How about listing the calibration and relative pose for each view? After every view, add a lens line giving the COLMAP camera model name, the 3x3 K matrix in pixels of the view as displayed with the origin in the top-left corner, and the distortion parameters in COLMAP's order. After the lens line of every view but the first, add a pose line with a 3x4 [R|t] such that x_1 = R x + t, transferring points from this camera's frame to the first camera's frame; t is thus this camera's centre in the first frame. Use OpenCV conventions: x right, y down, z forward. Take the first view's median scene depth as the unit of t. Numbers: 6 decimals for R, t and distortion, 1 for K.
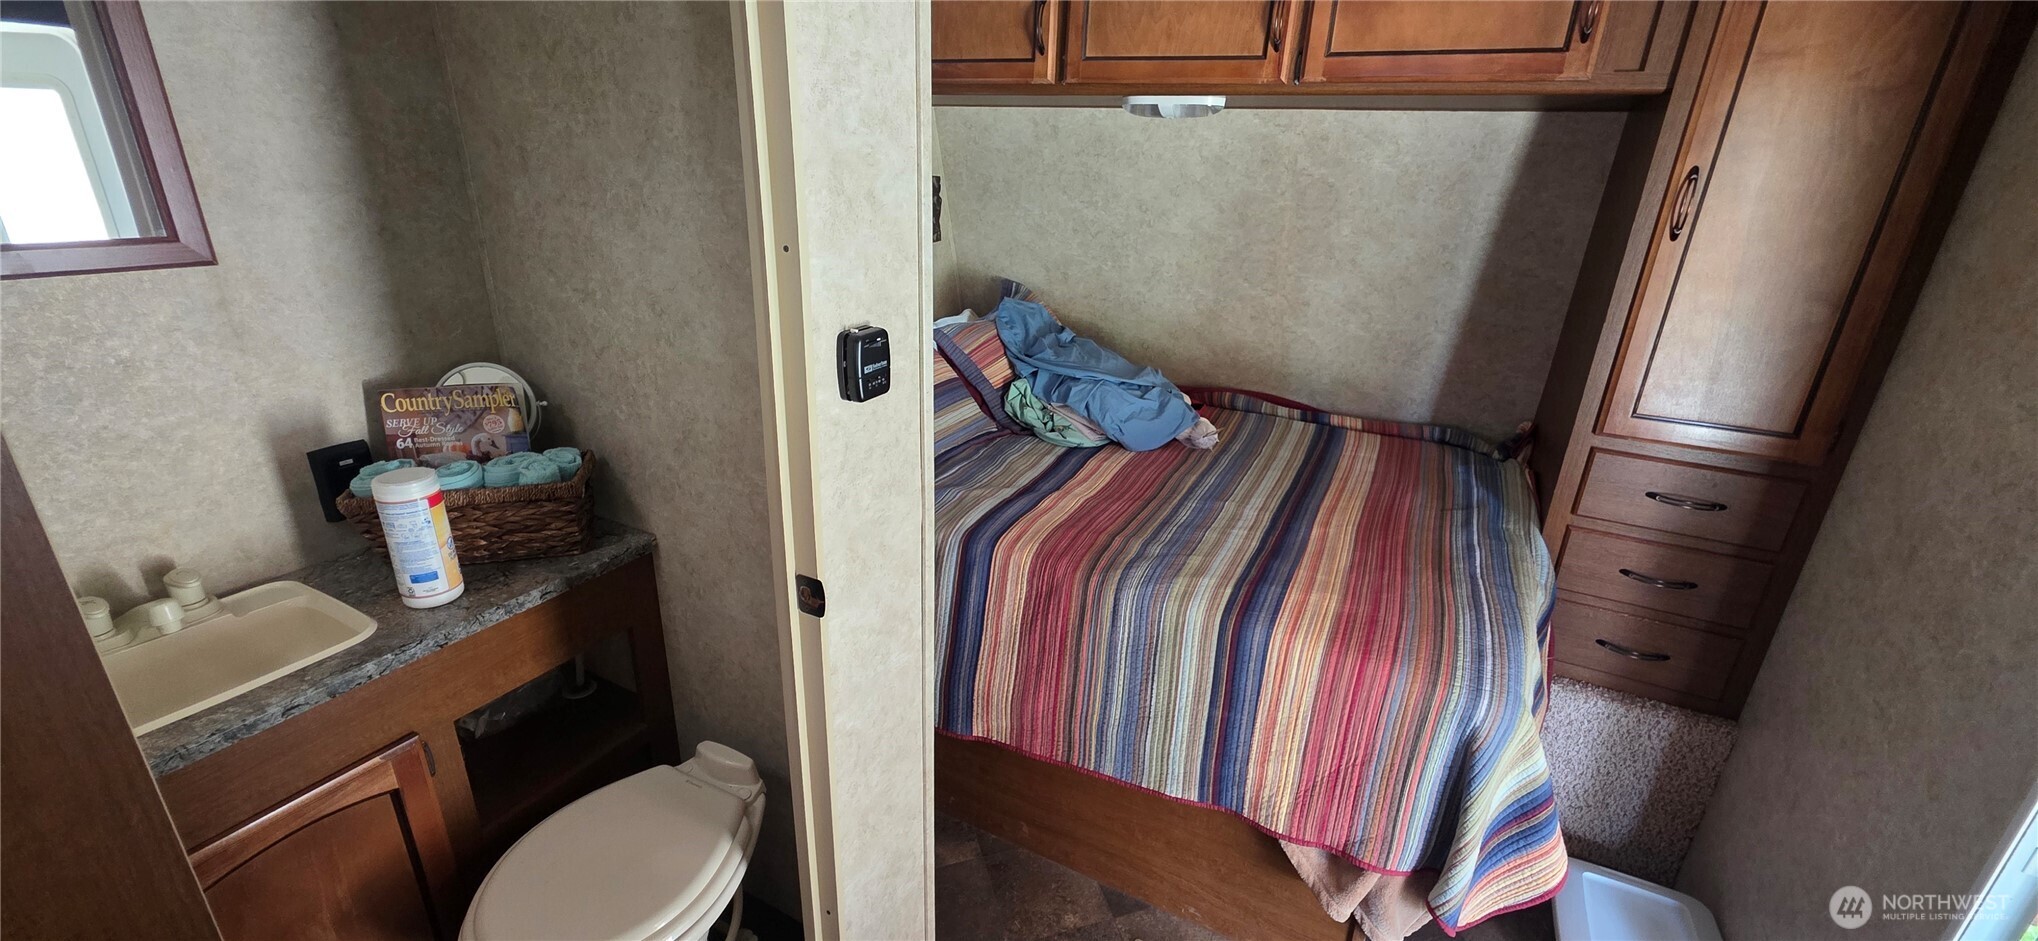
lens RADIAL K [[809.7, 0, 1016.9], [0, 809.7, 466.5], [0, 0, 1]] dist [0.002712, -0.000018]
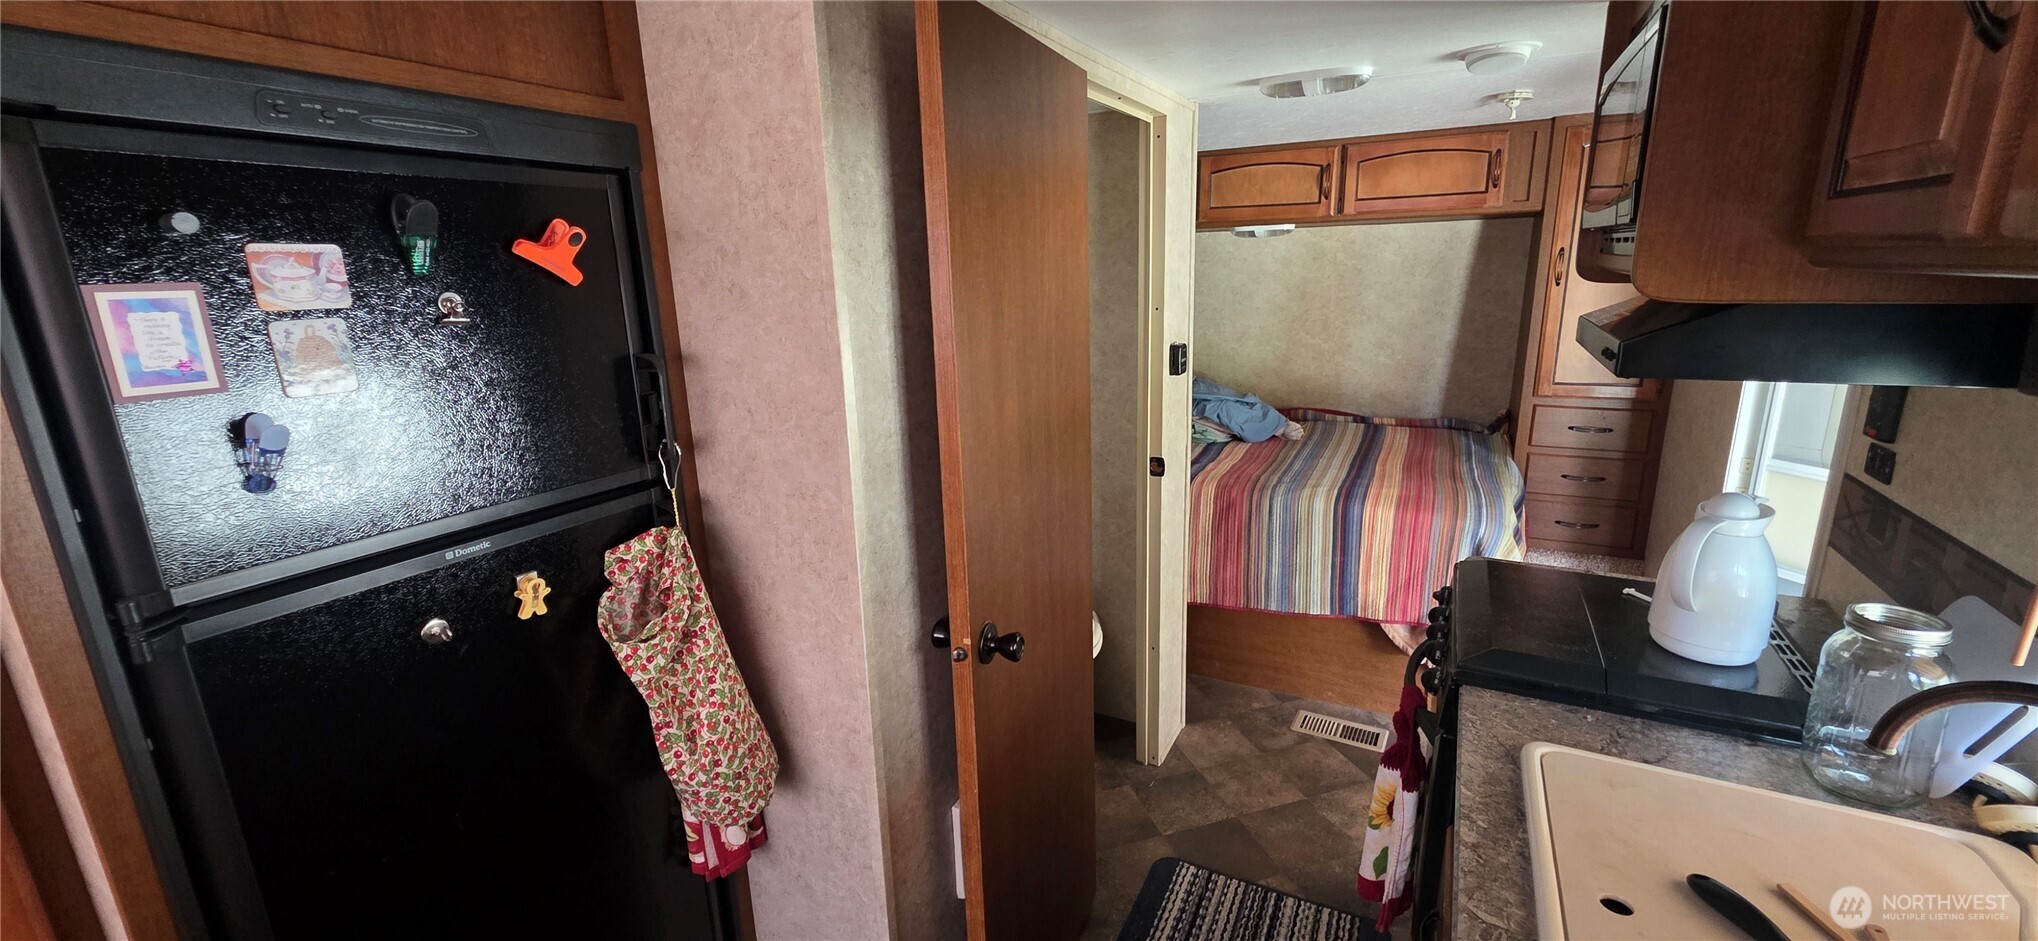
lens RADIAL K [[809.7, 0, 1016.9], [0, 809.7, 466.5], [0, 0, 1]] dist [0.002712, -0.000018]
pose [[0.998017, -0.060688, -0.016719, -0.363915], [0.058212, 0.990850, -0.121768, 0.246672], [0.023956, 0.120553, 0.992418, -0.711945]]
